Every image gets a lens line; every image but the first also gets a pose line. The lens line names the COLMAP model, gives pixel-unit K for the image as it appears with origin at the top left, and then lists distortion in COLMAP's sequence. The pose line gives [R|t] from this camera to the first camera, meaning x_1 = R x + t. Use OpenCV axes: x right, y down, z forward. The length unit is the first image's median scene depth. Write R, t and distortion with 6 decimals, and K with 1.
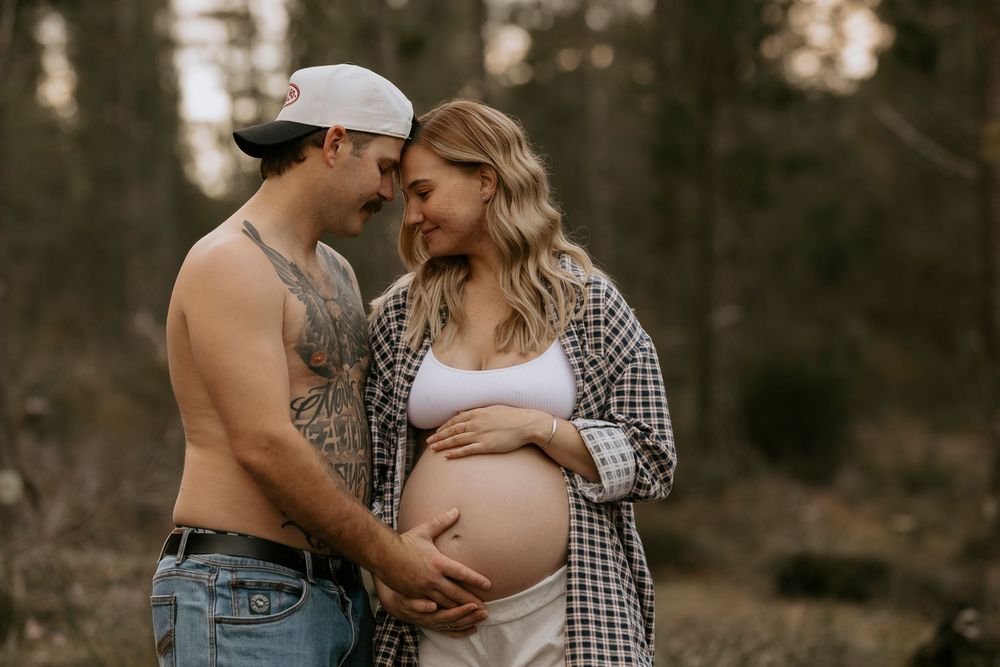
lens RADIAL K [[3941.0, 0, 499.2], [0, 3941.0, 334.2], [0, 0, 1]] dist [-0.160796, 0.000000]
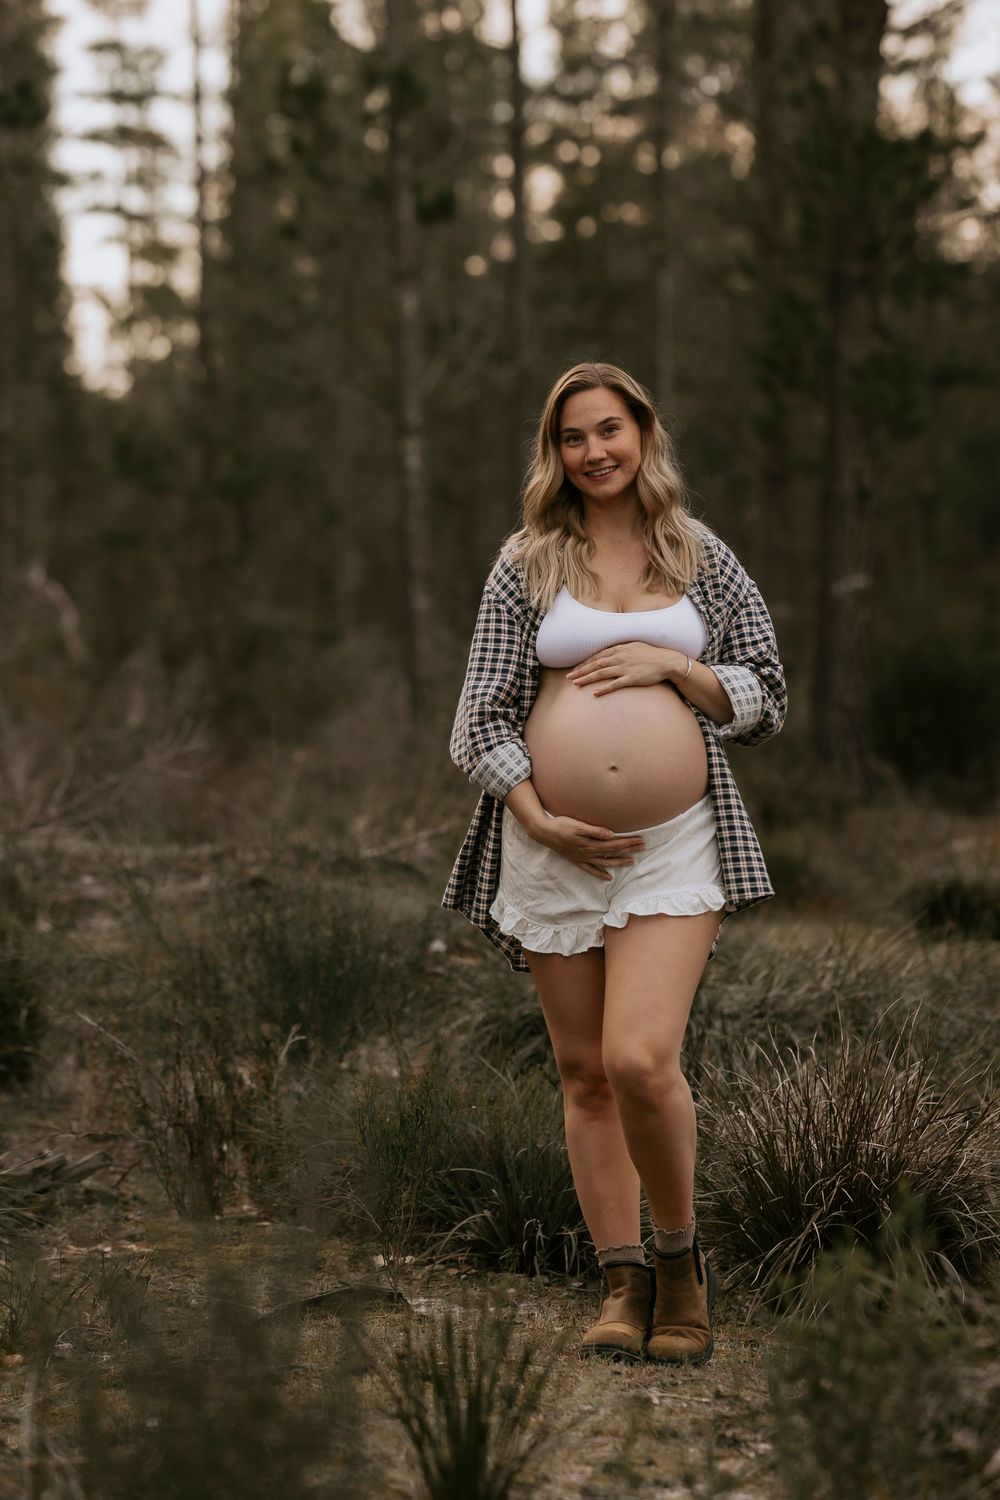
lens RADIAL K [[5911.5, 0, 501.2], [0, 5911.5, 749.7], [0, 0, 1]] dist [-0.160796, 0.000000]
pose [[0.999829, 0.018472, -0.000541, -0.008377], [-0.018455, 0.999568, 0.022859, 0.002924], [0.000963, -0.022845, 0.999739, -0.122234]]
